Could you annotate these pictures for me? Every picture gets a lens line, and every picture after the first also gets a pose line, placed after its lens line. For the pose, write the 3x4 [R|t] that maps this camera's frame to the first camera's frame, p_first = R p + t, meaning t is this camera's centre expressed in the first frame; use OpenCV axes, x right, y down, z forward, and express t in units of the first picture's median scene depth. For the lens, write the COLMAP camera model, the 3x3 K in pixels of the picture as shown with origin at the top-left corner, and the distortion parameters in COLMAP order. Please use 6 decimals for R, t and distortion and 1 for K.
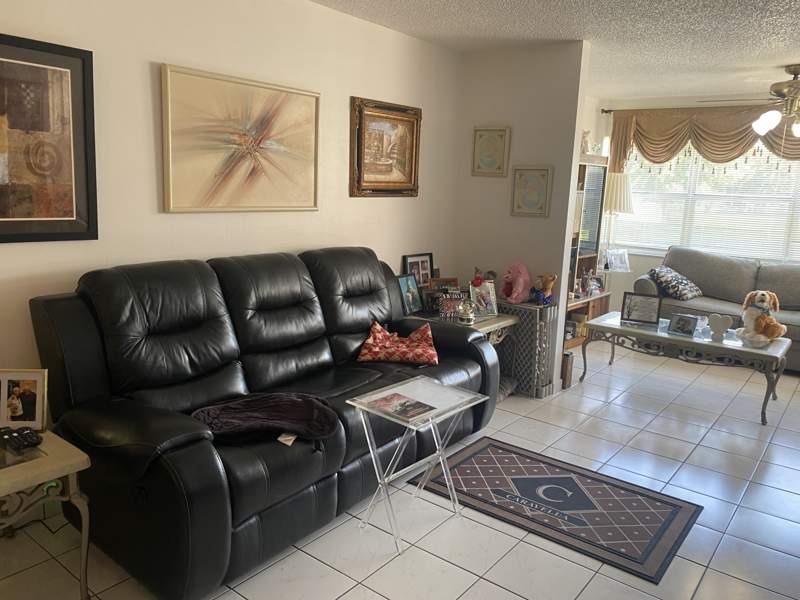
lens RADIAL K [[607.3, 0, 399.7], [0, 607.3, 297.2], [0, 0, 1]] dist [-0.005057, 0.005107]
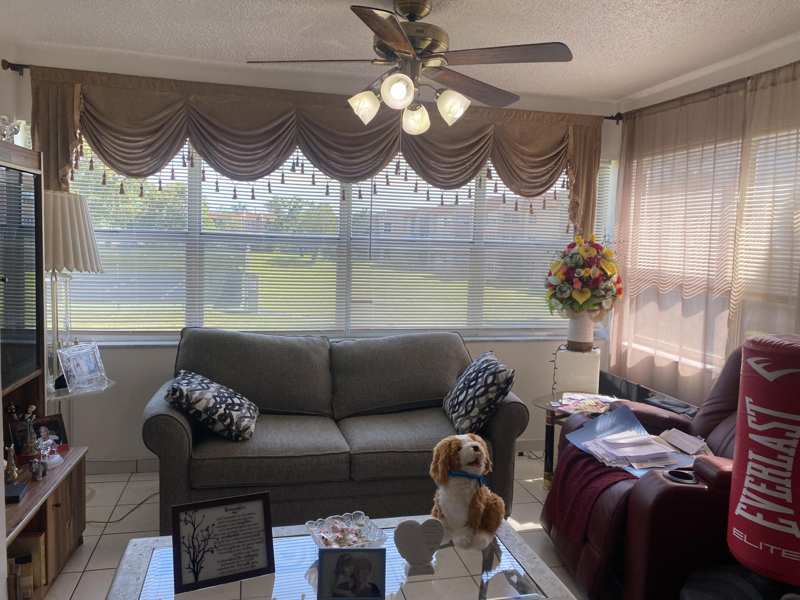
lens RADIAL K [[607.3, 0, 395.8], [0, 607.3, 297.5], [0, 0, 1]] dist [-0.005057, 0.005107]
pose [[0.617603, -0.093999, 0.780852, 0.145693], [0.137786, 0.990409, 0.010246, -0.093877], [-0.774327, 0.101262, 0.624631, 0.525008]]
